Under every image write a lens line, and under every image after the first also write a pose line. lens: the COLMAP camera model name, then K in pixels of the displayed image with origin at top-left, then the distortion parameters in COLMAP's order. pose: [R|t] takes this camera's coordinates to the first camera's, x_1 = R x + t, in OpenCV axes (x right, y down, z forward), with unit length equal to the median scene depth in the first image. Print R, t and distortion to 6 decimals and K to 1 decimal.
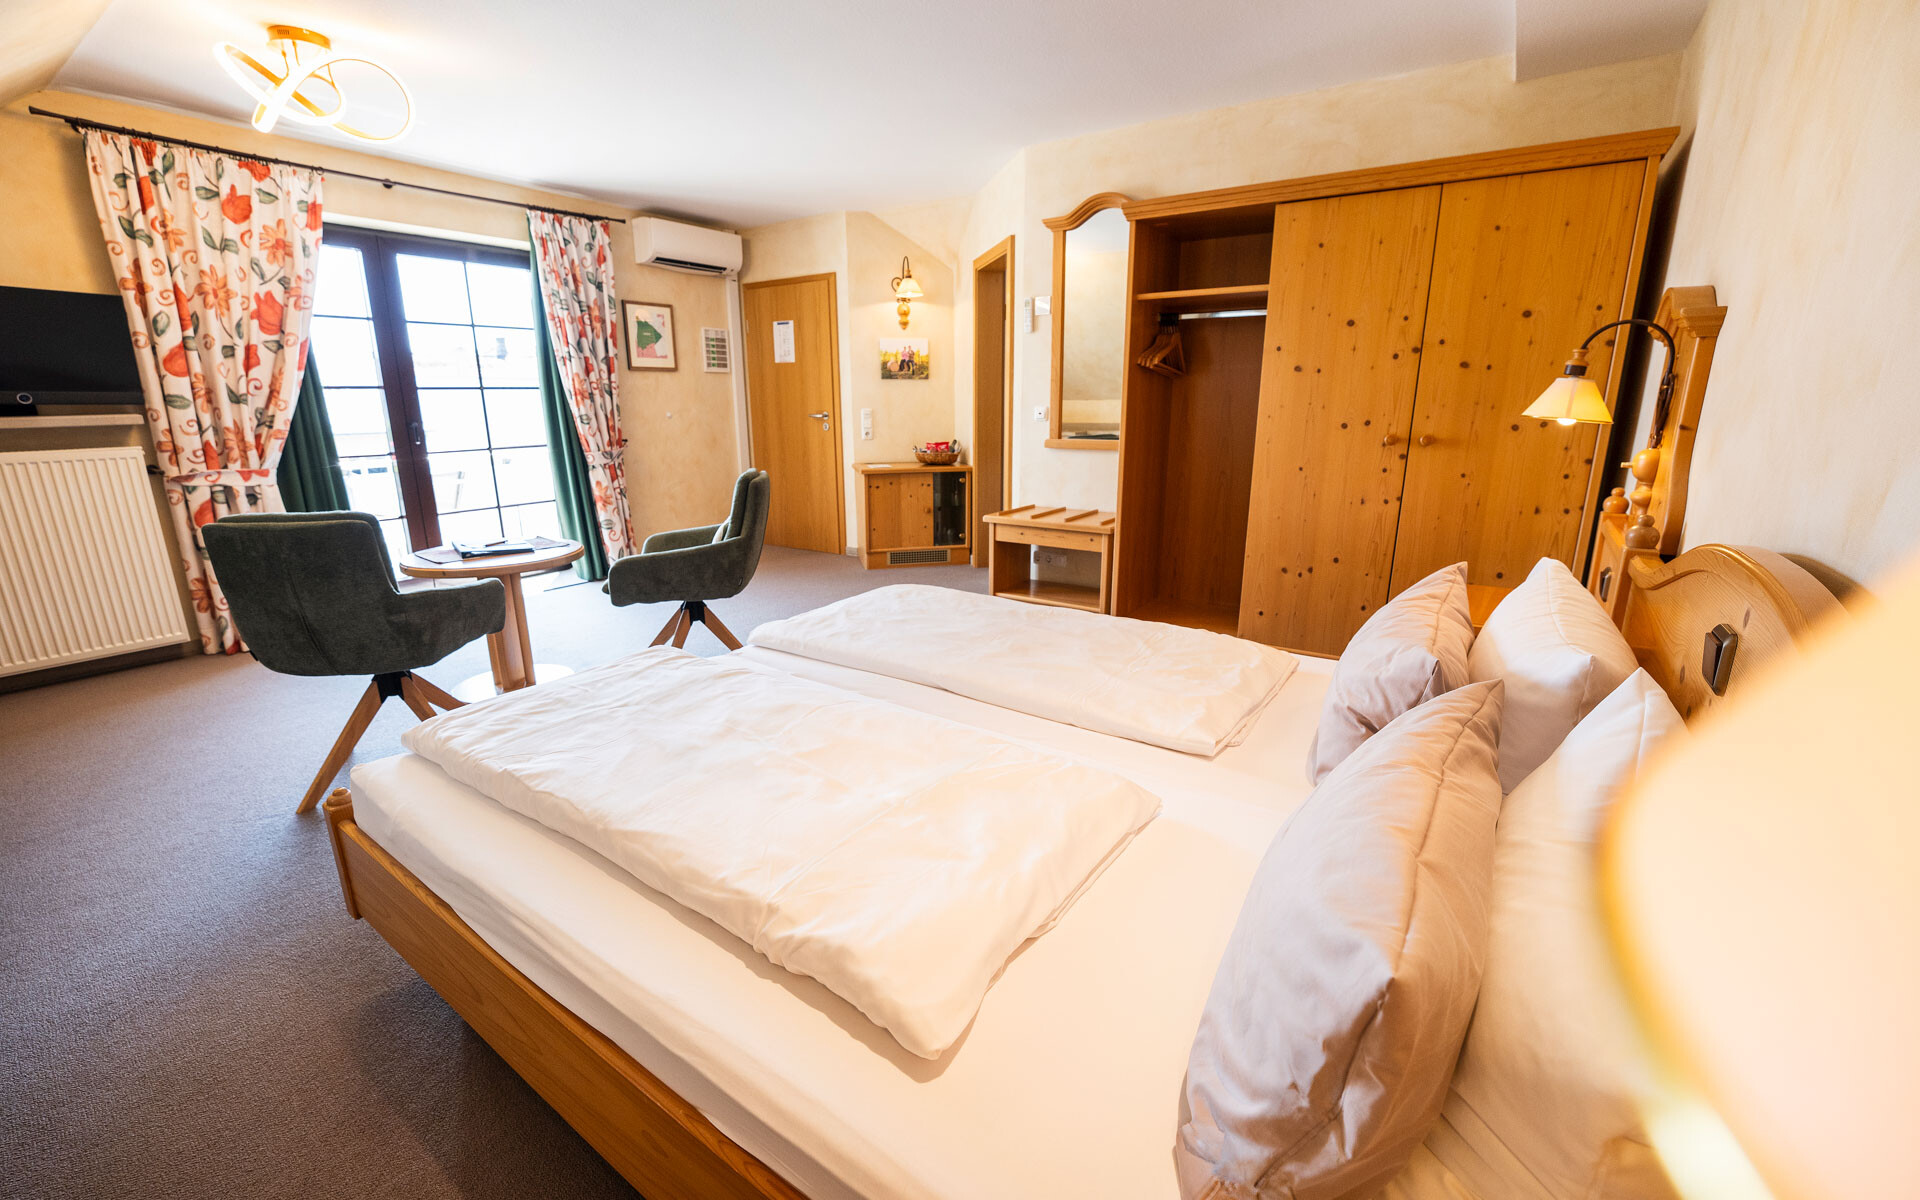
lens RADIAL K [[761.5, 0, 960.0], [0, 761.5, 600.0], [0, 0, 1]] dist [-0.001300, -0.000123]
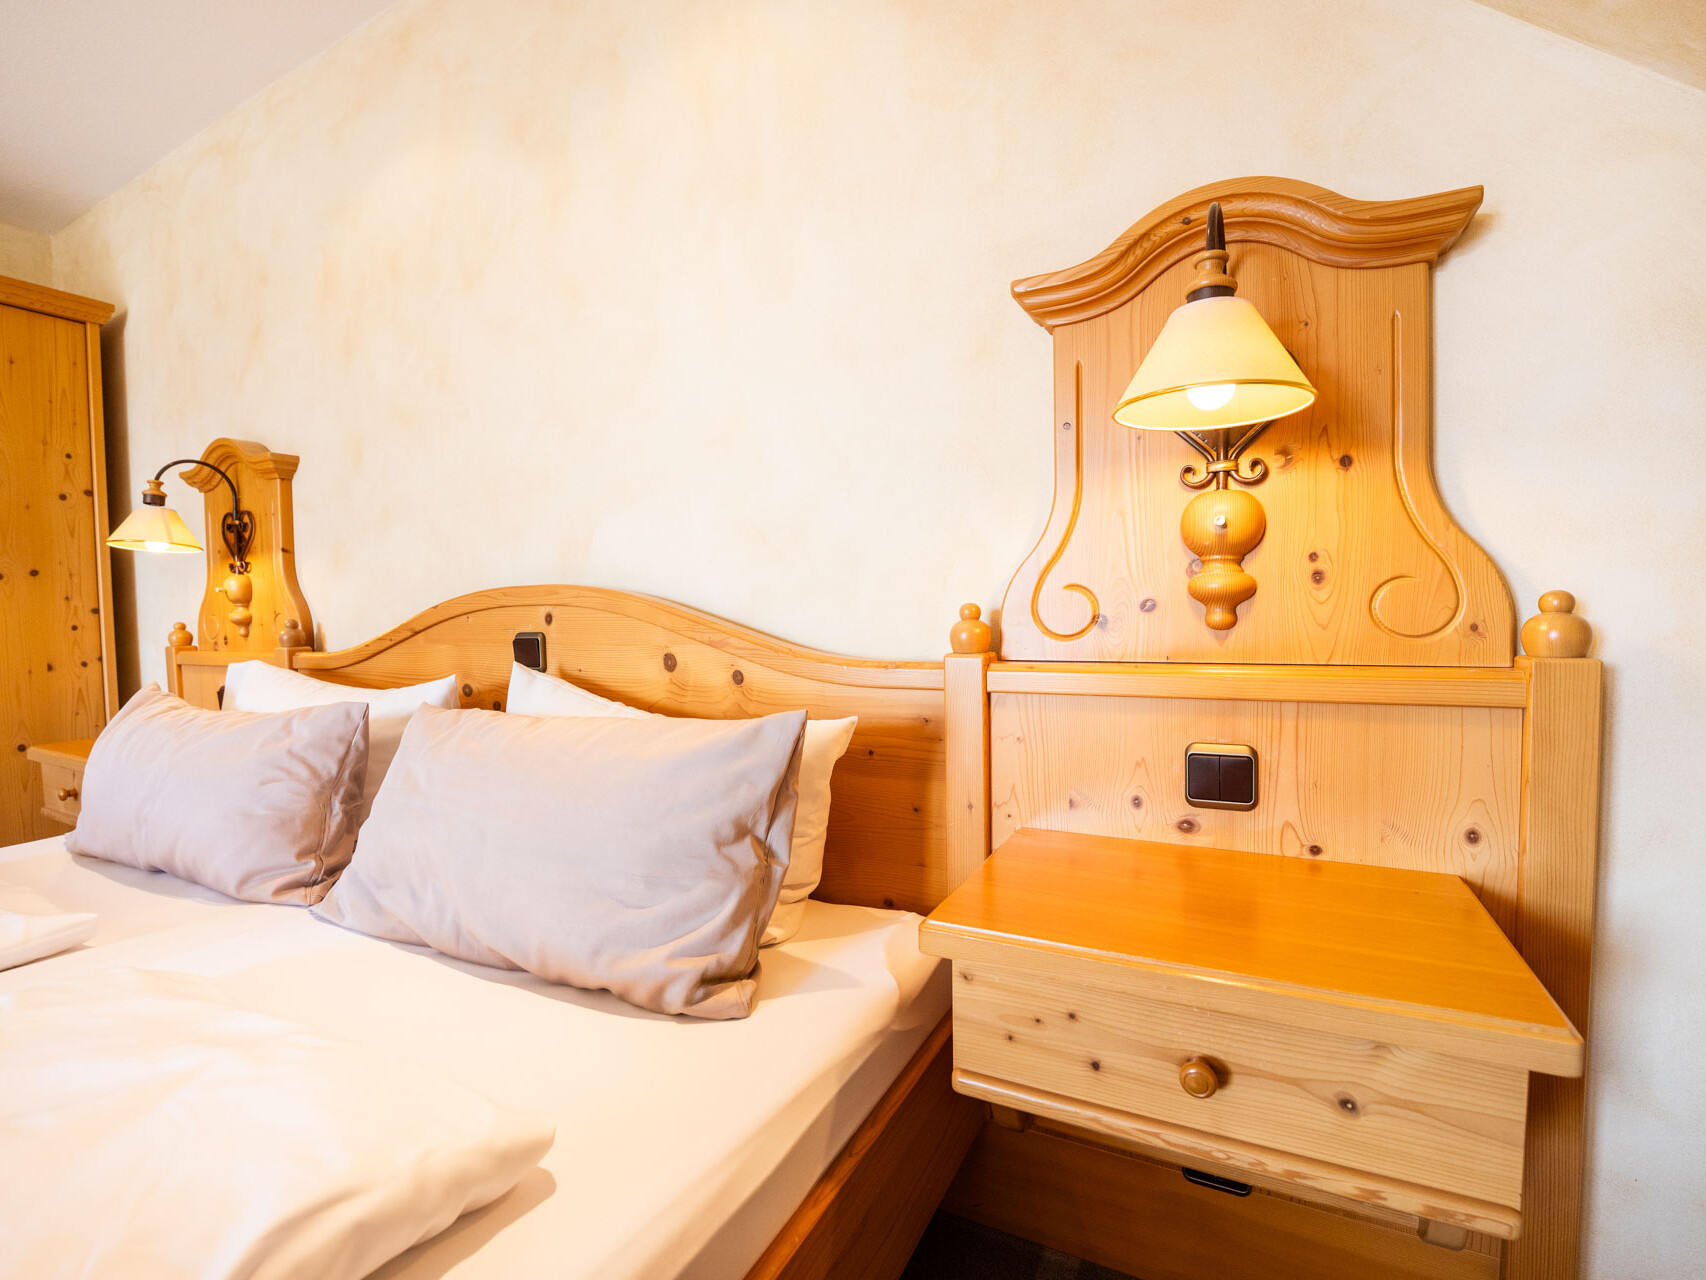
lens RADIAL K [[757.7, 0, 853.0], [0, 757.7, 640.0], [0, 0, 1]] dist [-0.013766, -0.000163]
pose [[-0.123168, -0.036621, 0.991710, -0.314789], [0.270790, 0.960156, 0.069088, 0.065329], [-0.954726, 0.277055, -0.108344, 0.267902]]
